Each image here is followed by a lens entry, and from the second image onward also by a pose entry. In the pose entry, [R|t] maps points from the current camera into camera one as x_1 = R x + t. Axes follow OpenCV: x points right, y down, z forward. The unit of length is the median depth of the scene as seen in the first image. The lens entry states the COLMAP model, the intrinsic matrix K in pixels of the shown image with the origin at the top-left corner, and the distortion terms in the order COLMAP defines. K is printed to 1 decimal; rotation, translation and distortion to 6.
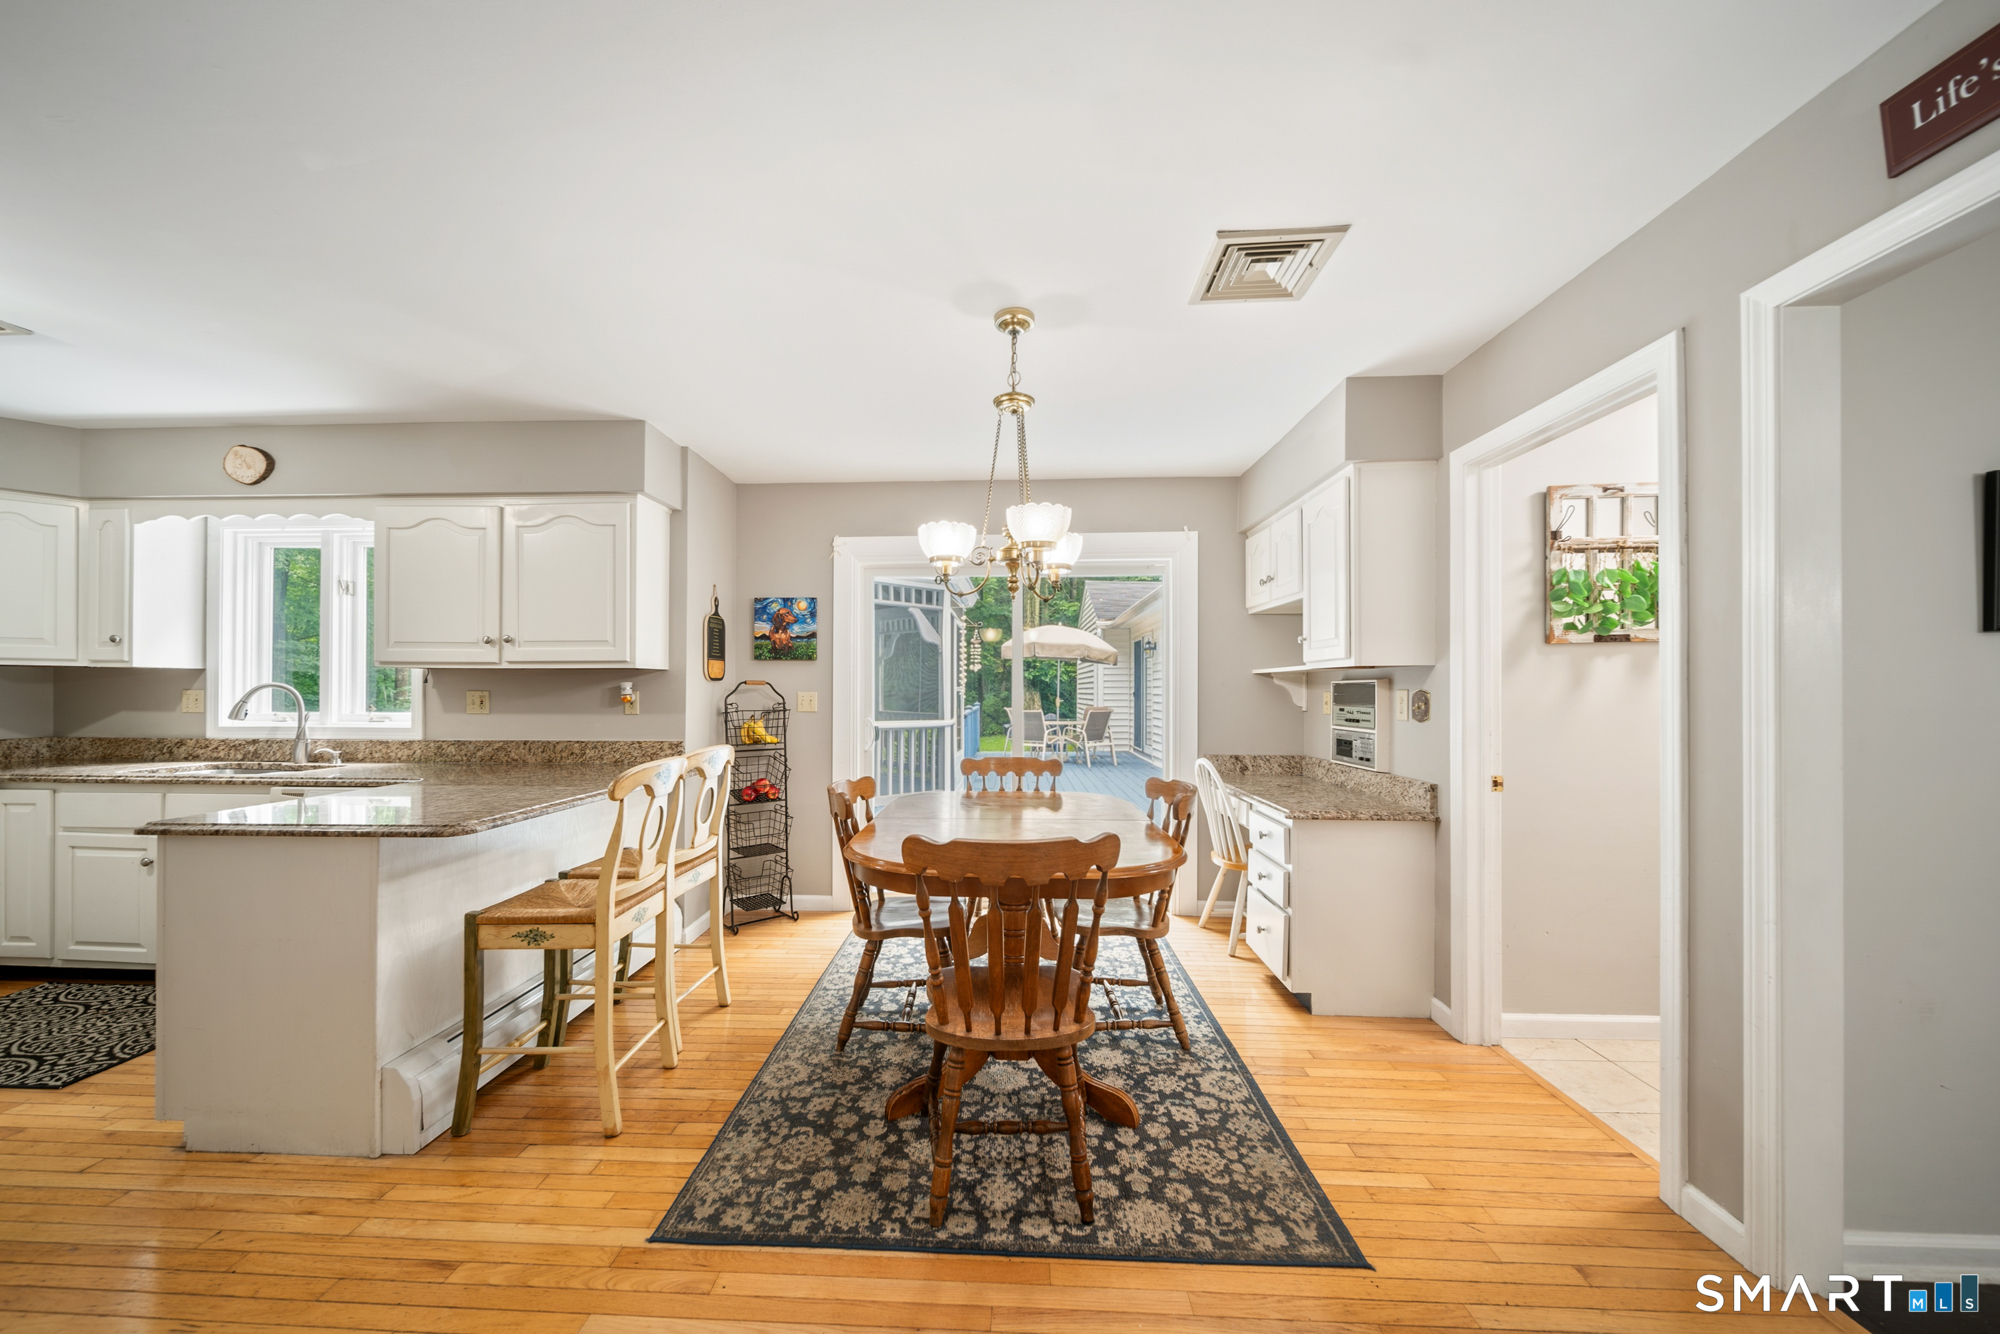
lens RADIAL K [[720.8, 0, 984.6], [0, 720.8, 695.1], [0, 0, 1]] dist [-0.001905, -0.000604]
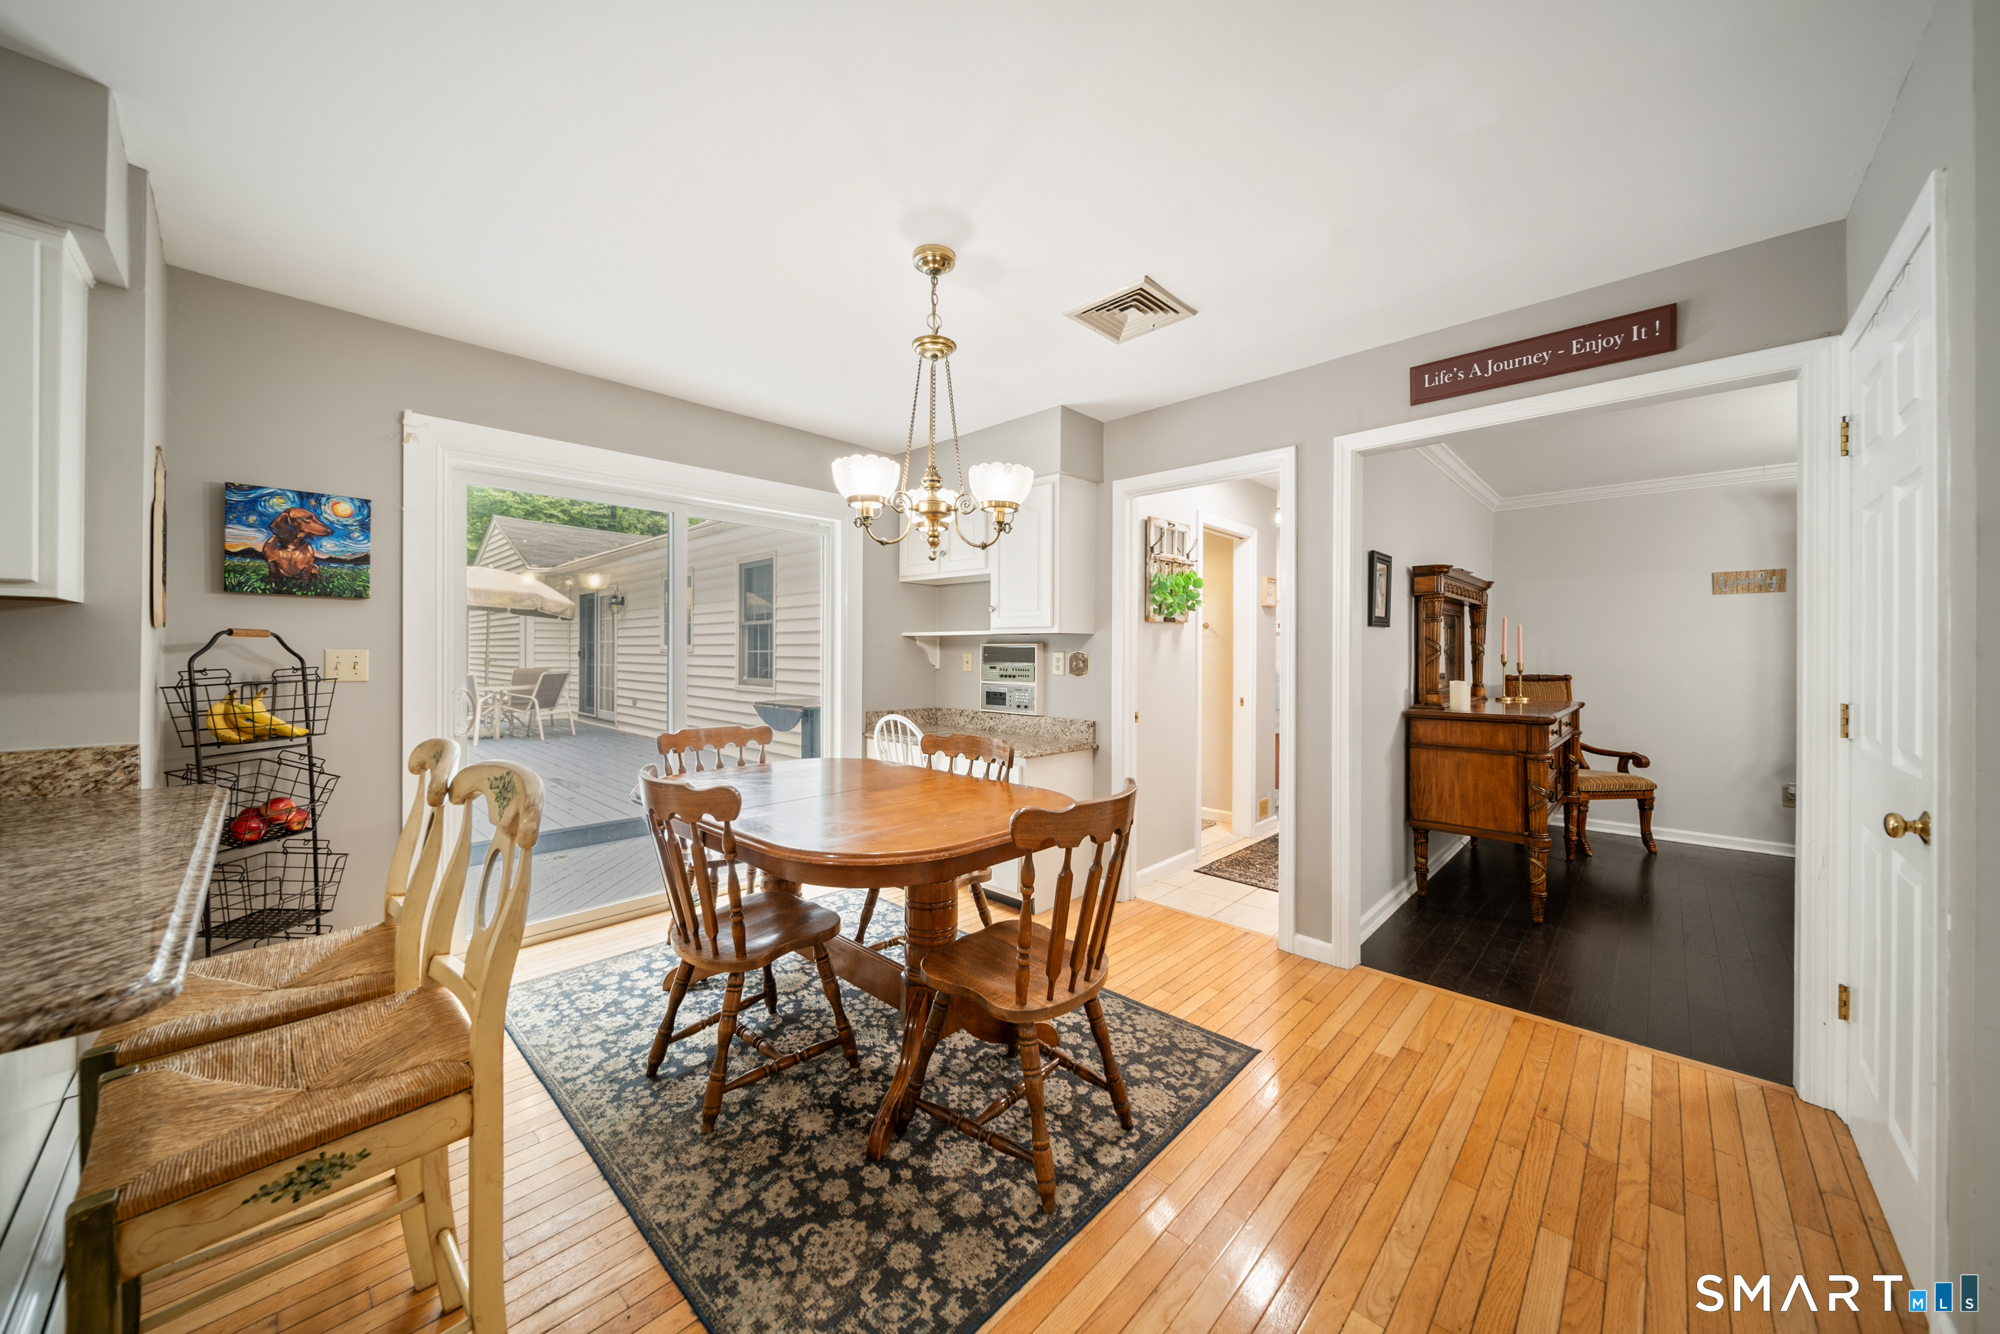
lens RADIAL K [[695.4, 0, 996.6], [0, 695.4, 661.9], [0, 0, 1]] dist [-0.000556, -0.000255]
pose [[0.657024, -0.005983, 0.753846, -0.514124], [-0.001602, 0.999955, 0.009333, -0.000537], [-0.753868, -0.007340, 0.656985, 0.288536]]
